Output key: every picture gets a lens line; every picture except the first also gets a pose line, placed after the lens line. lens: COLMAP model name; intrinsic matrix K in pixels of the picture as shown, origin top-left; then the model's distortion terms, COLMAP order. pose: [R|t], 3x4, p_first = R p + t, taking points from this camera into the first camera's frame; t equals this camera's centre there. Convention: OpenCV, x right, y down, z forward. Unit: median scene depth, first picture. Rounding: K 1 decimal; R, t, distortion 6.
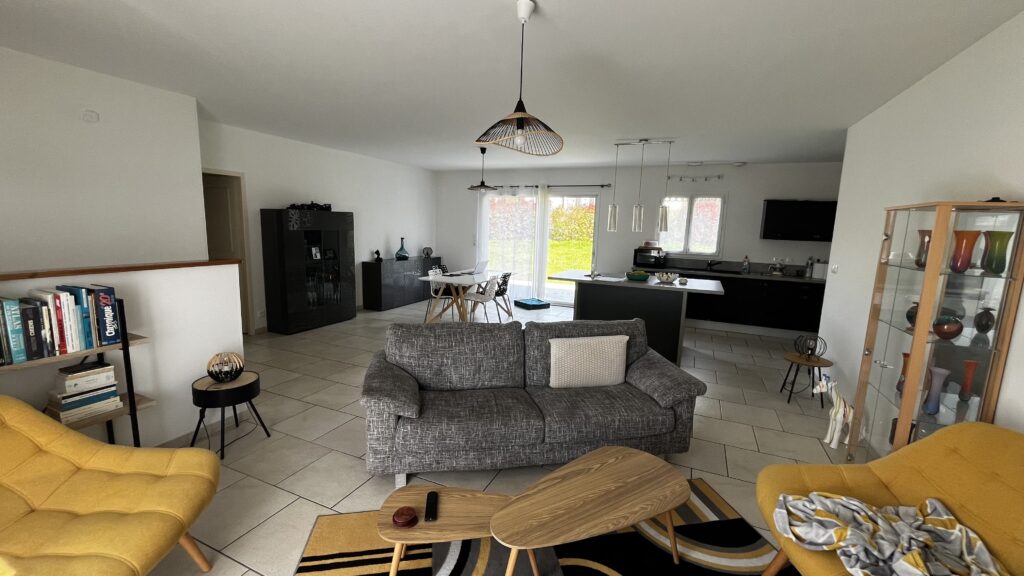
lens RADIAL K [[417.9, 0, 516.2], [0, 417.9, 289.5], [0, 0, 1]] dist [0.000567, 0.000454]
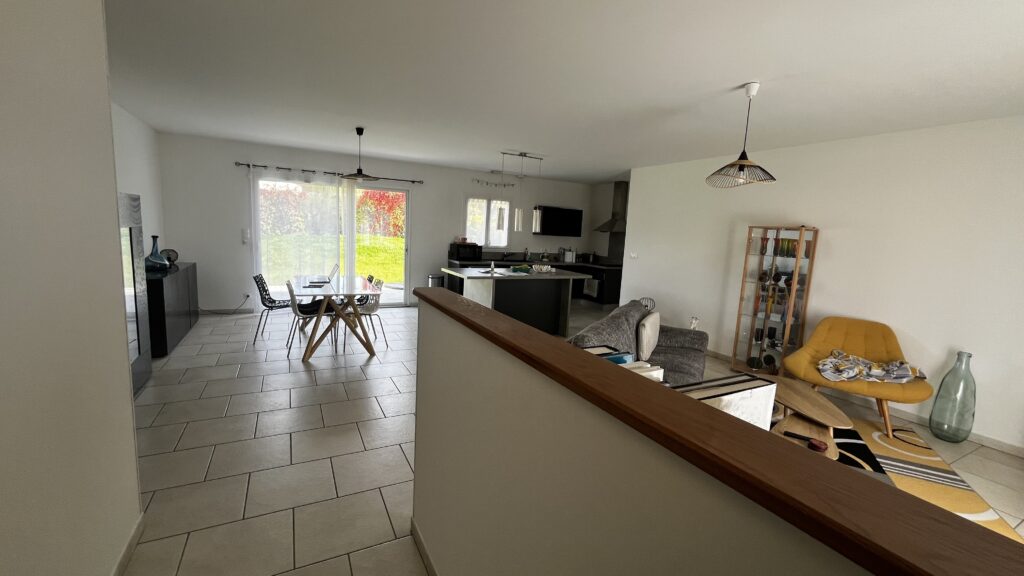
lens RADIAL K [[417.9, 0, 513.7], [0, 417.9, 290.5], [0, 0, 1]] dist [0.000567, 0.000454]
pose [[0.620991, -0.110500, 0.775990, -0.484524], [0.088244, 0.993575, 0.070865, -0.042765], [-0.778834, 0.024470, 0.626752, 0.209708]]
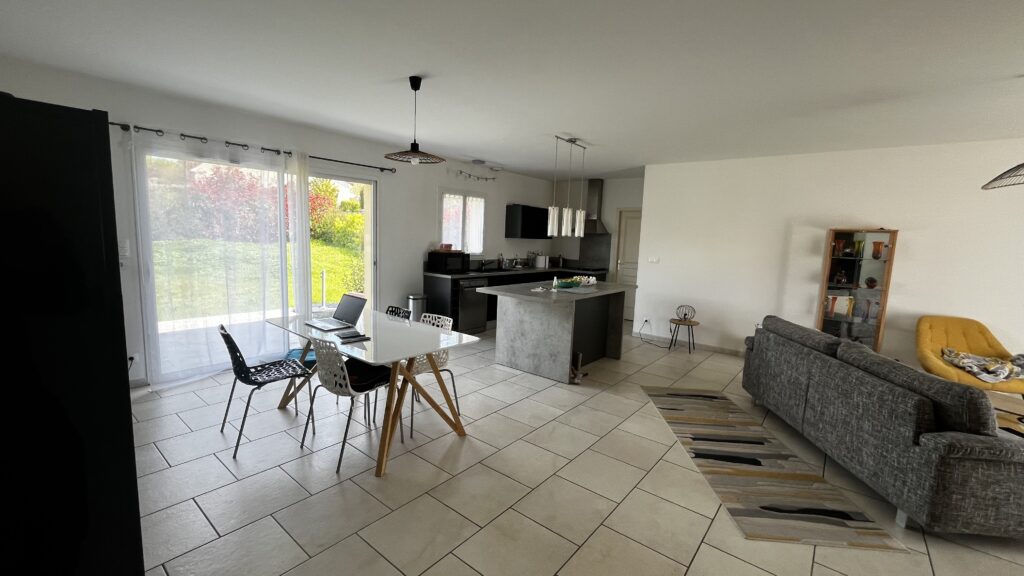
lens RADIAL K [[417.9, 0, 513.1], [0, 417.9, 286.4], [0, 0, 1]] dist [0.000567, 0.000454]
pose [[0.270182, -0.135843, 0.953178, -0.490851], [0.119491, 0.987074, 0.106803, -0.105547], [-0.955366, 0.085040, 0.282921, 0.641748]]
